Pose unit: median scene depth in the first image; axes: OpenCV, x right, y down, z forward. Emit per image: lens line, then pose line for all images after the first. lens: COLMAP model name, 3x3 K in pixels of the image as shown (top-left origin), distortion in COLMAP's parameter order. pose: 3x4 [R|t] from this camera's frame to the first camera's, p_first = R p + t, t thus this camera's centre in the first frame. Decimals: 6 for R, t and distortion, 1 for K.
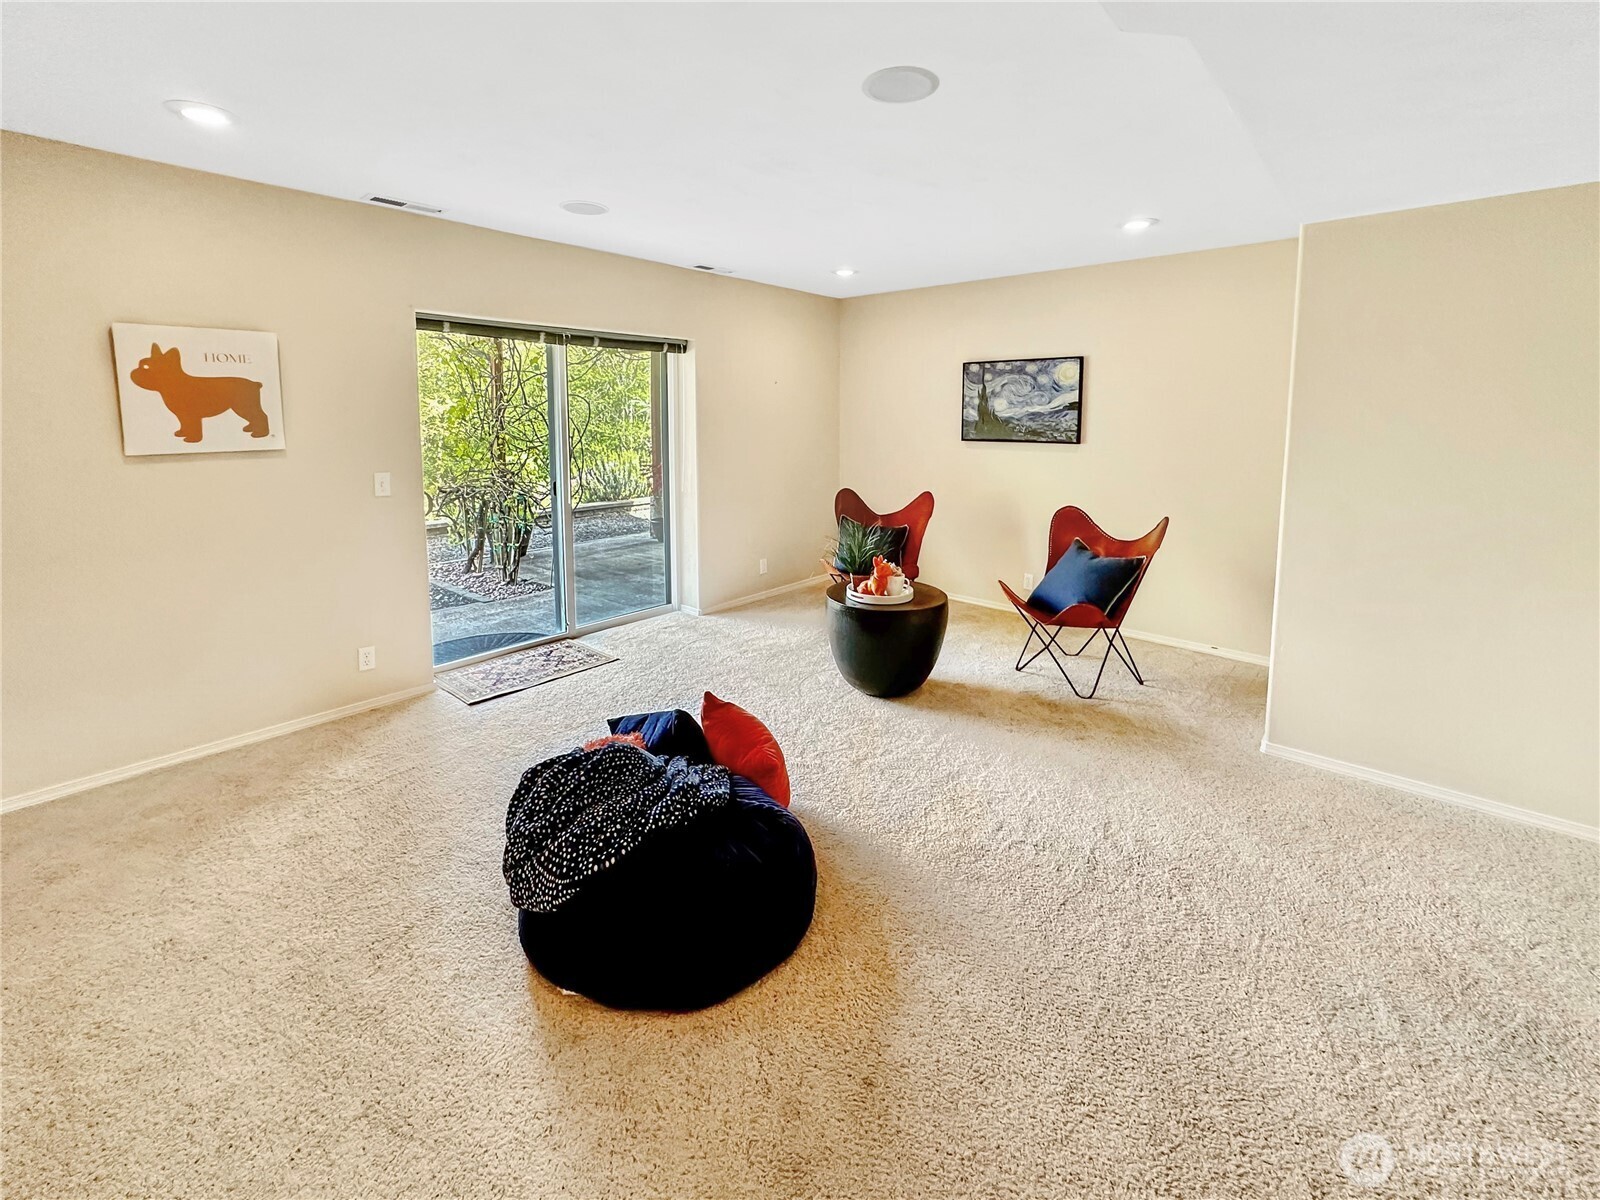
lens RADIAL K [[638.9, 0, 800.8], [0, 638.9, 601.3], [0, 0, 1]] dist [-0.001094, 0.000420]
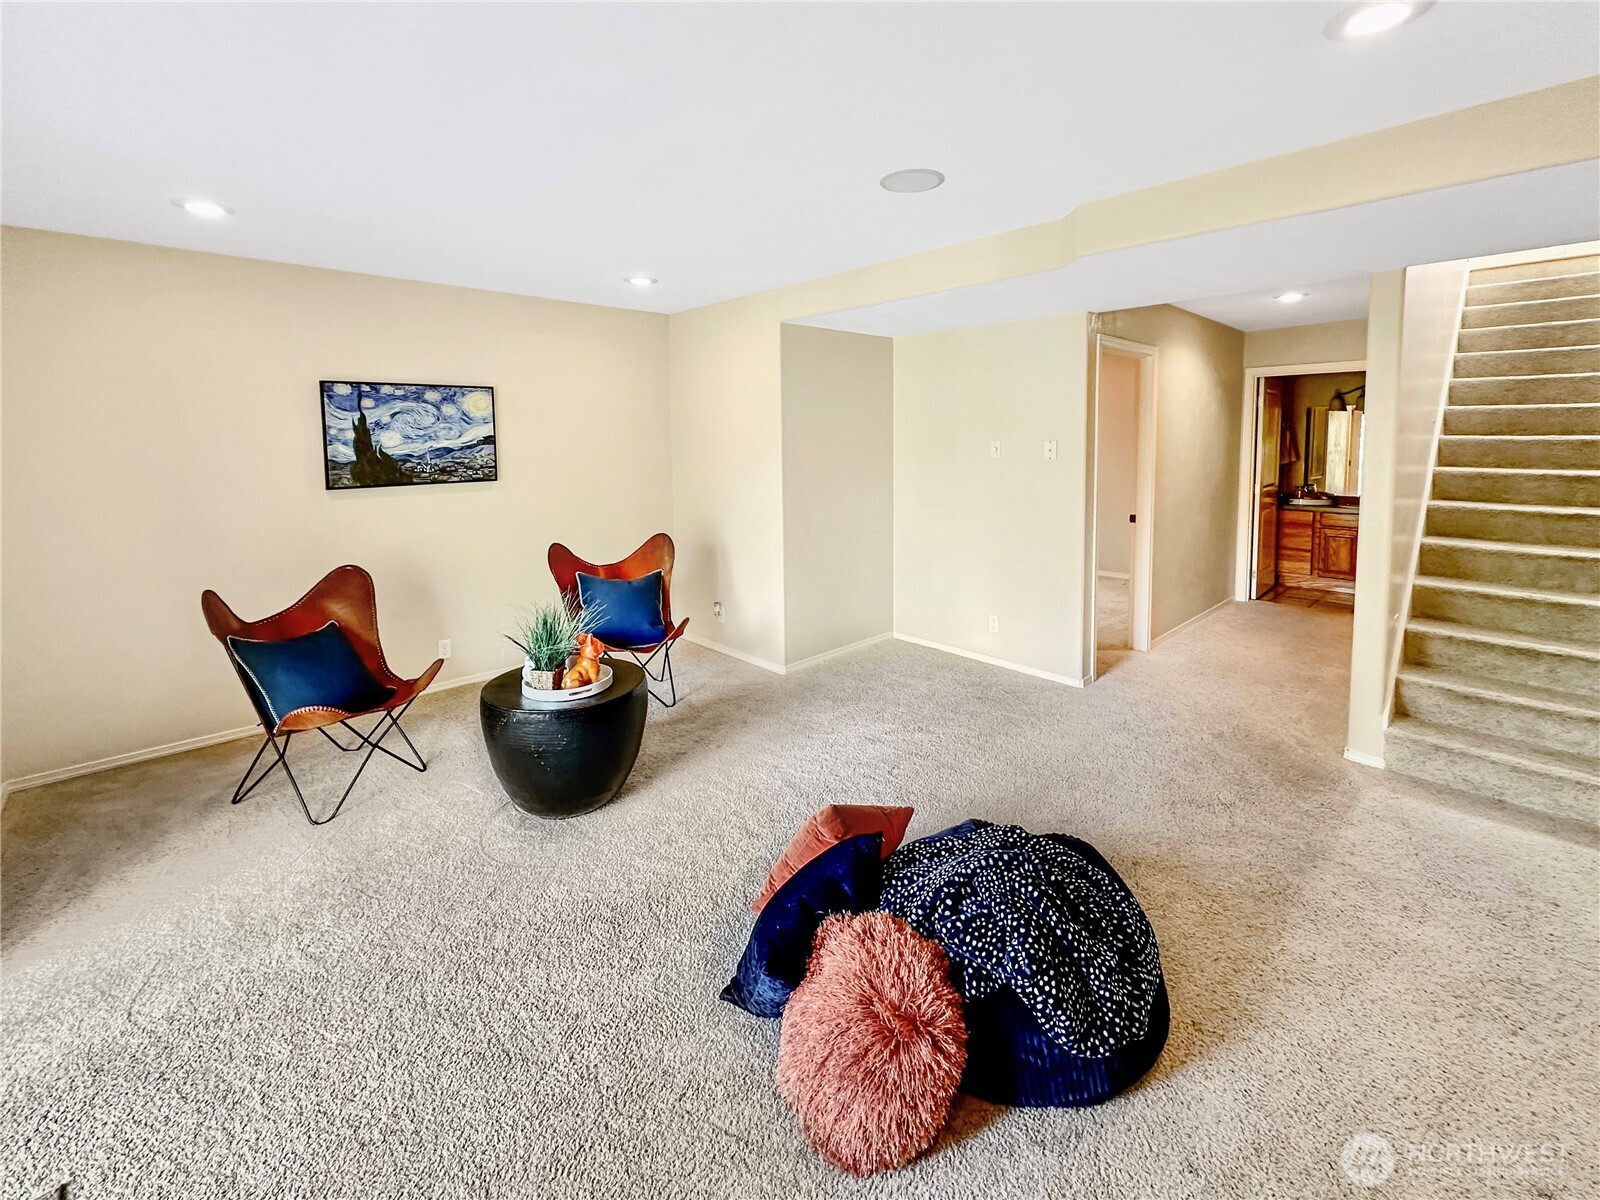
lens RADIAL K [[683.4, 0, 800.6], [0, 683.4, 598.5], [0, 0, 1]] dist [-0.000088, 0.000024]
pose [[0.090240, -0.232974, 0.968287, -0.495933], [0.293007, 0.935434, 0.197762, -0.148633], [-0.951842, 0.265869, 0.152676, 0.462654]]
